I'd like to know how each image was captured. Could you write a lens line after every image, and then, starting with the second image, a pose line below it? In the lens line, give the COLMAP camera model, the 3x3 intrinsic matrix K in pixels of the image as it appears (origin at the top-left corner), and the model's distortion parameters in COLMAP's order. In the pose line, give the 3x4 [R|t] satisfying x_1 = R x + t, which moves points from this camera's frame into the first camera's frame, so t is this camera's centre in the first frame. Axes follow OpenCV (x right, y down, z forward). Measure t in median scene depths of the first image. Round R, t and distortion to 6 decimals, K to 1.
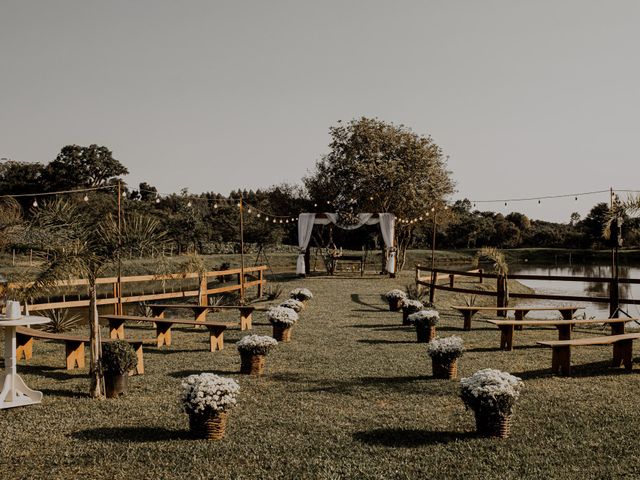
lens RADIAL K [[683.8, 0, 320.0], [0, 683.8, 240.0], [0, 0, 1]] dist [-0.120354, 0.022309]
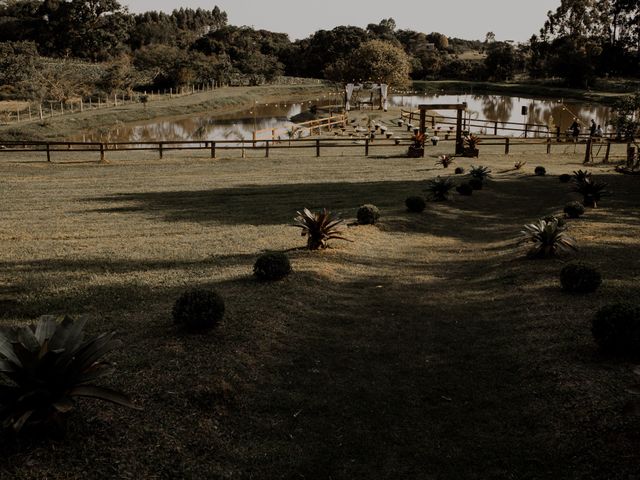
lens RADIAL K [[683.8, 0, 320.0], [0, 683.8, 240.0], [0, 0, 1]] dist [-0.120354, 0.022309]
pose [[0.992704, -0.021562, 0.118632, -0.089329], [-0.011583, 0.962276, 0.271828, -0.033823], [-0.120018, -0.271219, 0.955006, -0.293333]]
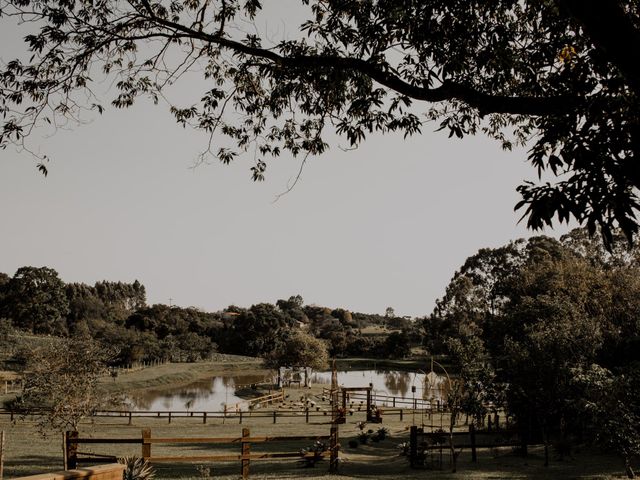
lens RADIAL K [[683.8, 0, 320.0], [0, 683.8, 240.0], [0, 0, 1]] dist [-0.120354, 0.022309]
pose [[0.966749, 0.059131, 0.248799, -0.140371], [-0.030592, 0.992655, -0.117050, -0.054291], [-0.253892, 0.105546, 0.961457, -0.434421]]
